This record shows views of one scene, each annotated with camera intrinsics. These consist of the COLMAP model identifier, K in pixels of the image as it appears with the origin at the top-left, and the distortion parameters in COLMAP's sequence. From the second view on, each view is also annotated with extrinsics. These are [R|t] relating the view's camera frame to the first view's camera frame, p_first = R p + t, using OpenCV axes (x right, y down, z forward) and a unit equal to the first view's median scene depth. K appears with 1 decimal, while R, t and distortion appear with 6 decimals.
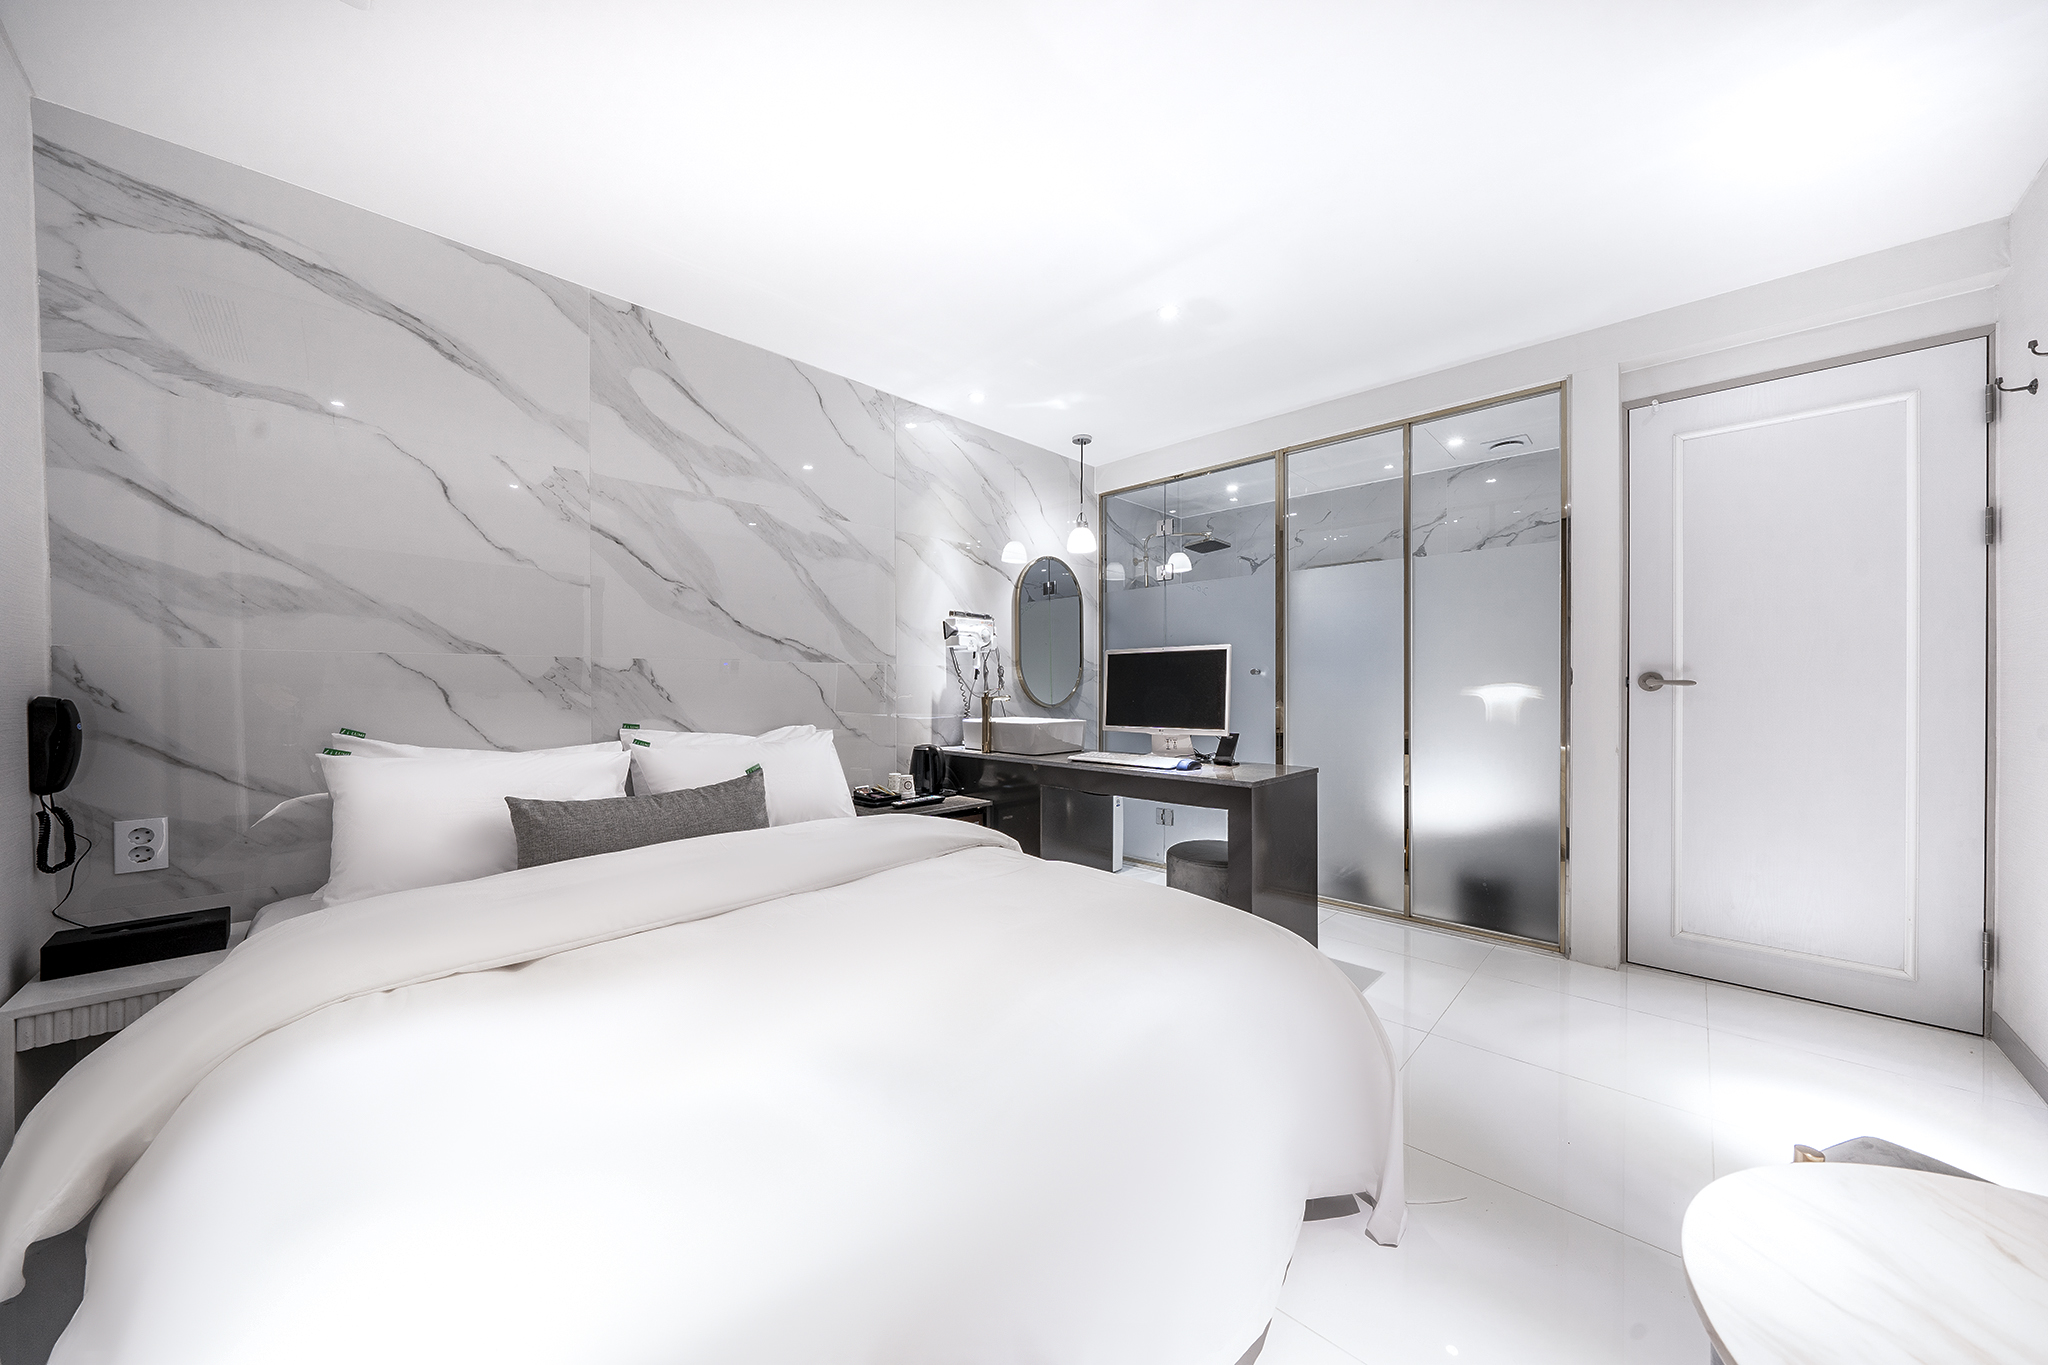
lens RADIAL K [[691.9, 0, 1024.2], [0, 691.9, 685.2], [0, 0, 1]] dist [-0.011022, 0.000159]
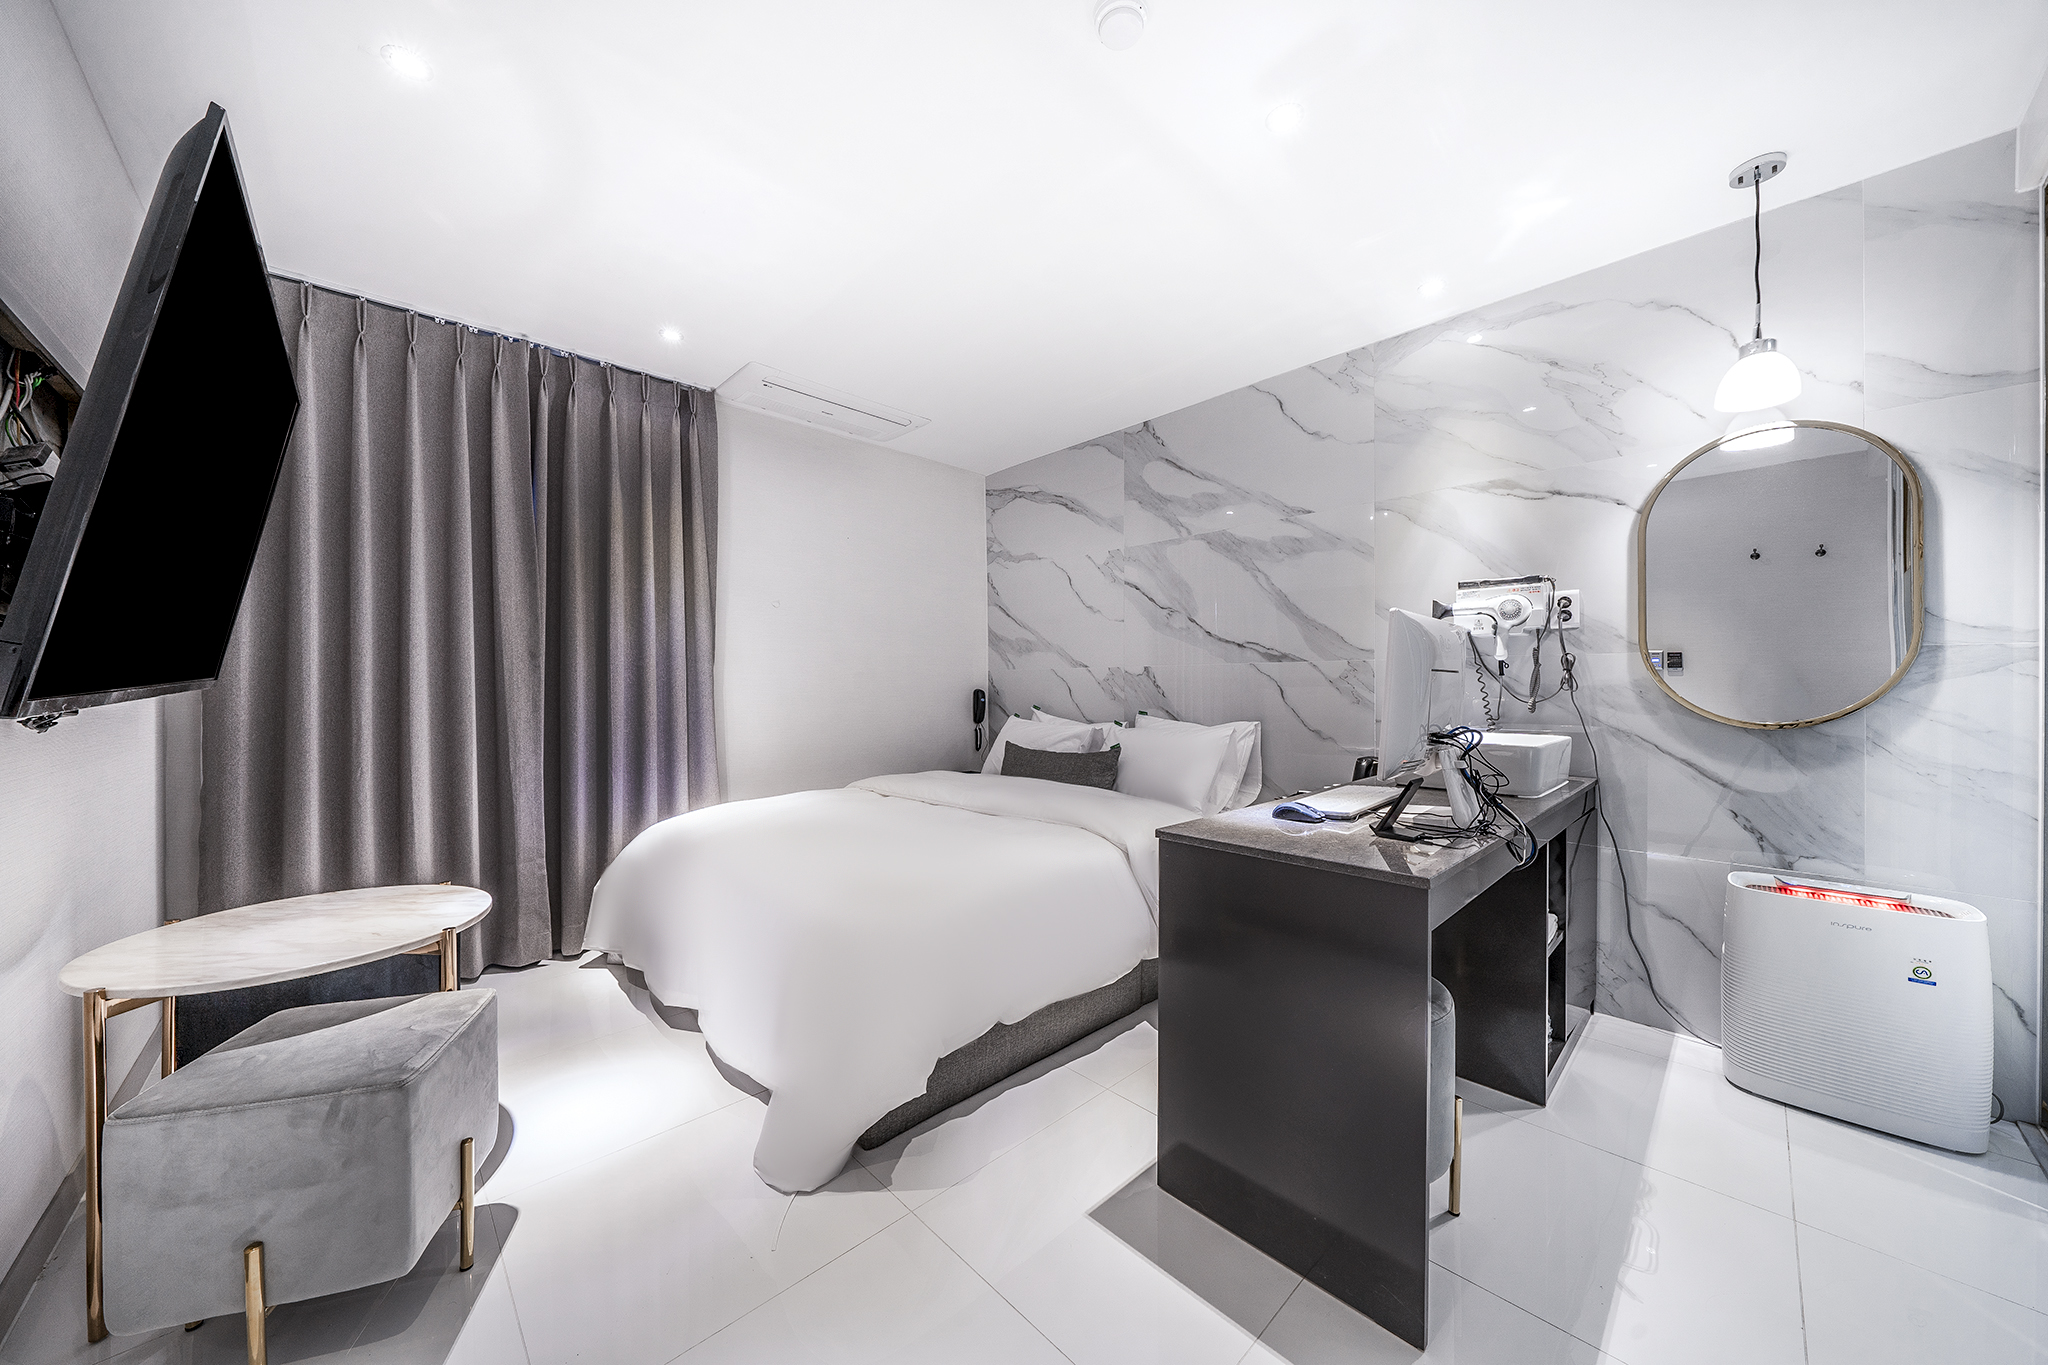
lens RADIAL K [[691.9, 0, 1024.1], [0, 691.9, 686.8], [0, 0, 1]] dist [-0.011022, 0.000159]
pose [[-0.033702, -0.000033, -0.999432, 0.834252], [-0.000547, 1.000000, -0.000015, 0.003932], [0.999432, 0.000546, -0.033702, 0.742650]]
